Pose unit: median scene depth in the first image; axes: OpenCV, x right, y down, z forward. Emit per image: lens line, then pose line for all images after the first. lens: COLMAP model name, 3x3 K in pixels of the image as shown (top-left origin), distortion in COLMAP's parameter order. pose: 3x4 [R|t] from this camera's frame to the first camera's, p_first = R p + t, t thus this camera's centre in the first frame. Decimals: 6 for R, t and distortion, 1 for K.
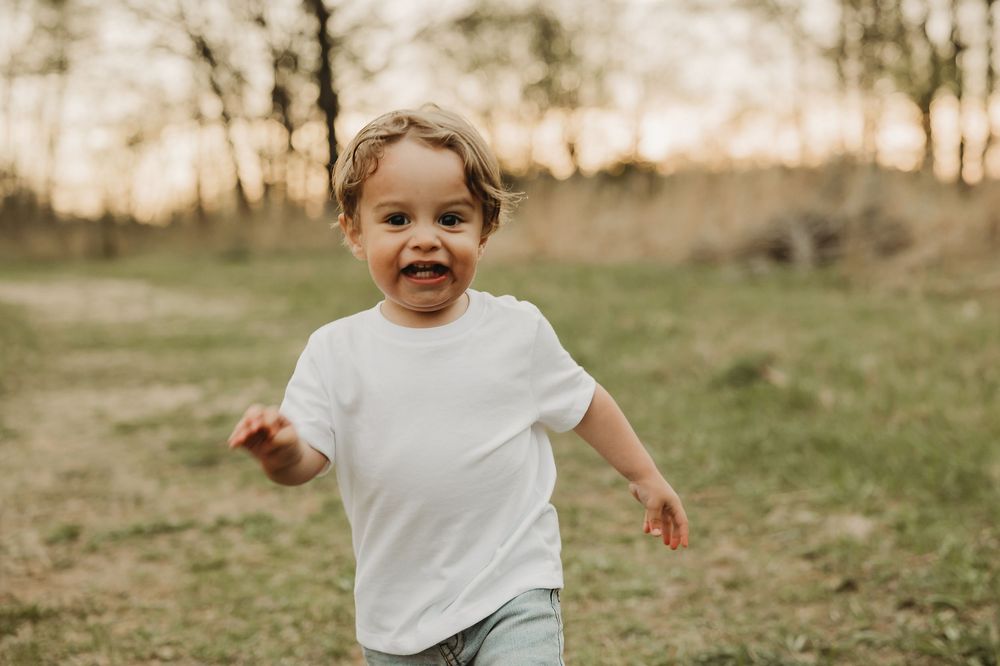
lens RADIAL K [[1612.8, 0, 520.8], [0, 1612.8, 311.3], [0, 0, 1]] dist [0.025607, 0.000000]
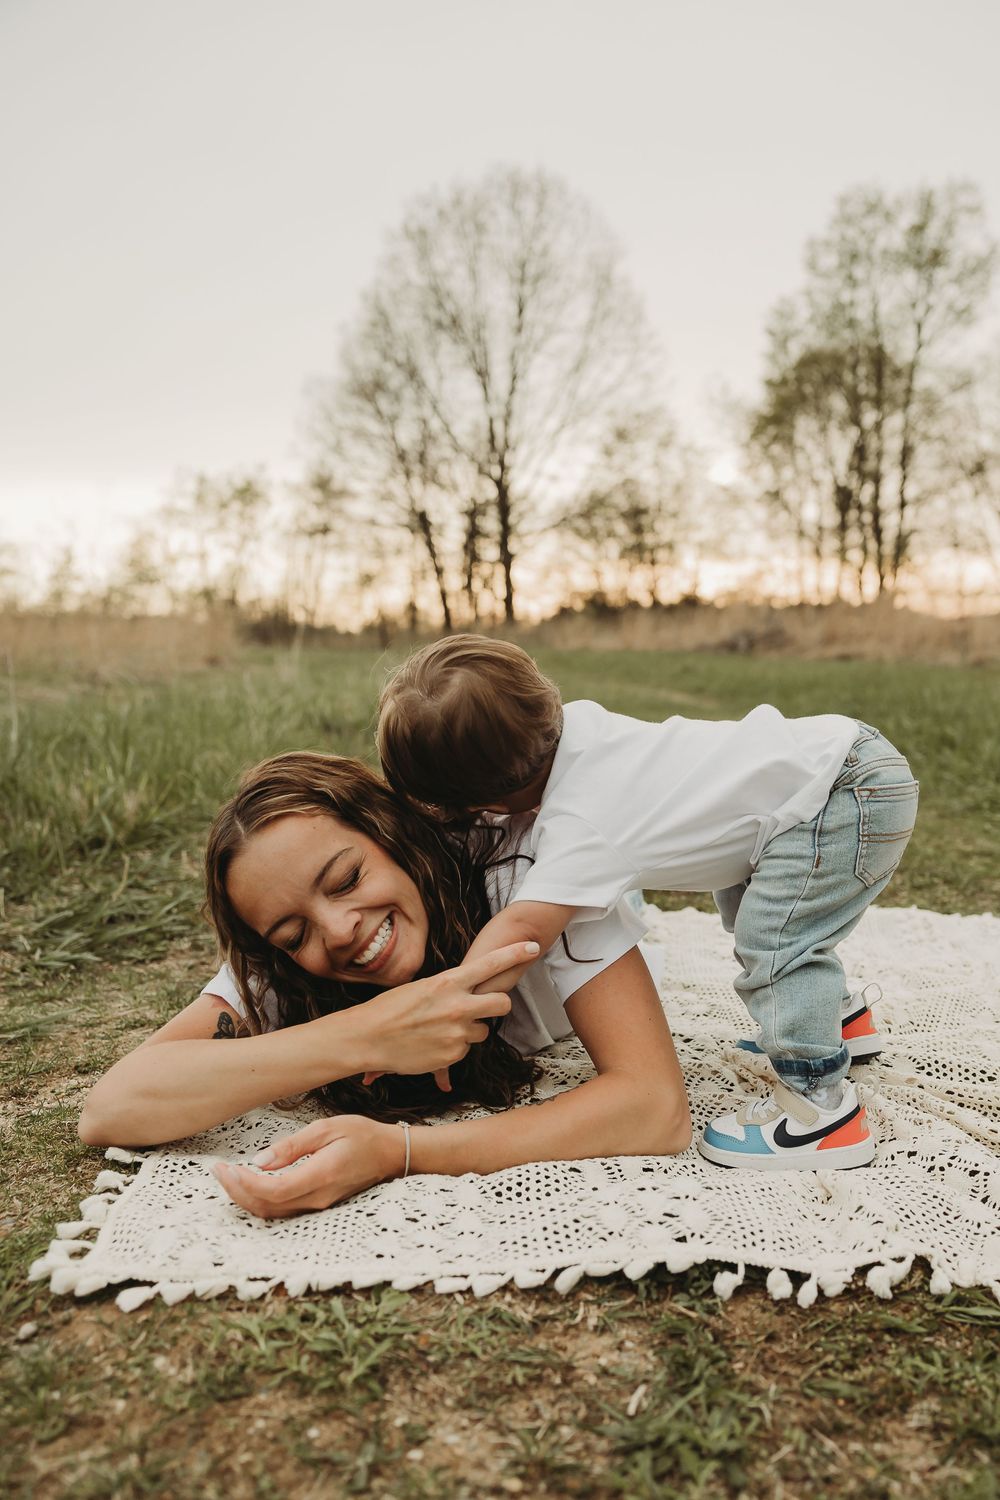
lens RADIAL K [[1228.5, 0, 558.6], [0, 1228.5, 812.8], [0, 0, 1]] dist [-0.023754, 0.025975]
pose [[0.998688, 0.032469, -0.039607, -0.003654], [-0.029026, 0.995992, 0.084606, 0.017427], [0.042195, -0.083346, 0.995627, -0.227408]]
